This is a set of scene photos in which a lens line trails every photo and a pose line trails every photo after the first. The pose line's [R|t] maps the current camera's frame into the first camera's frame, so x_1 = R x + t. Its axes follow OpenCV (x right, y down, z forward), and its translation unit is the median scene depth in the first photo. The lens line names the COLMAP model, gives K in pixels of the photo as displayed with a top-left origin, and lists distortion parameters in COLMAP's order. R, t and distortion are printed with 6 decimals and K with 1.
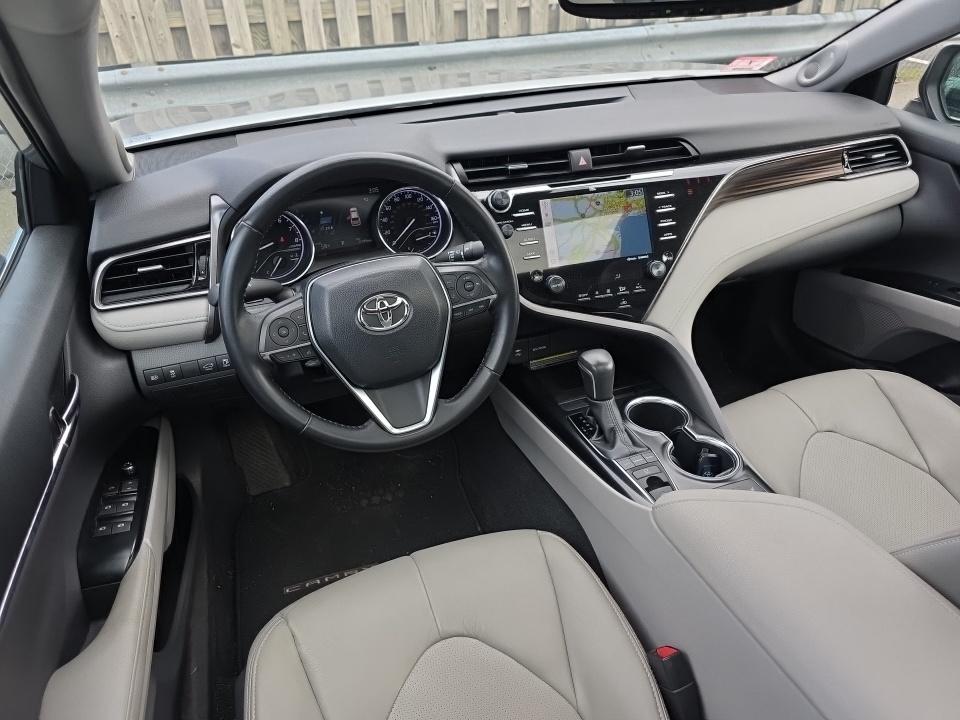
lens RADIAL K [[645.7, 0, 479.8], [0, 645.7, 362.1], [0, 0, 1]] dist [0.030310, -0.032073]
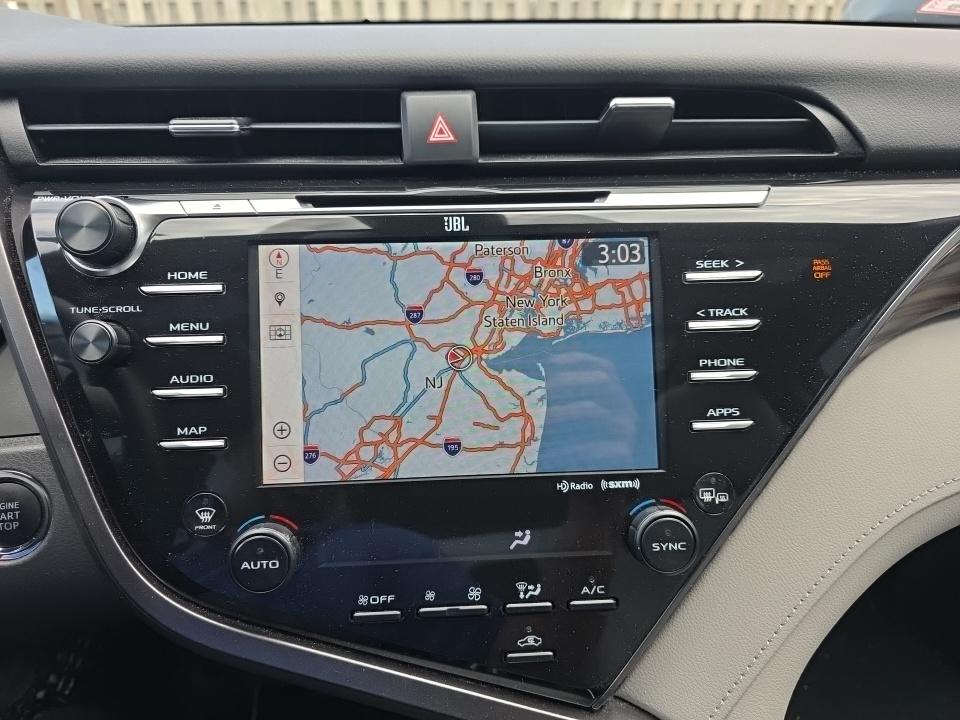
lens RADIAL K [[645.7, 0, 480.4], [0, 645.7, 361.4], [0, 0, 1]] dist [0.030310, -0.032073]
pose [[0.980292, 0.119034, -0.157665, 0.231965], [-0.130876, 0.989136, -0.066950, -0.188133], [0.147982, 0.086265, 0.985221, 0.717160]]
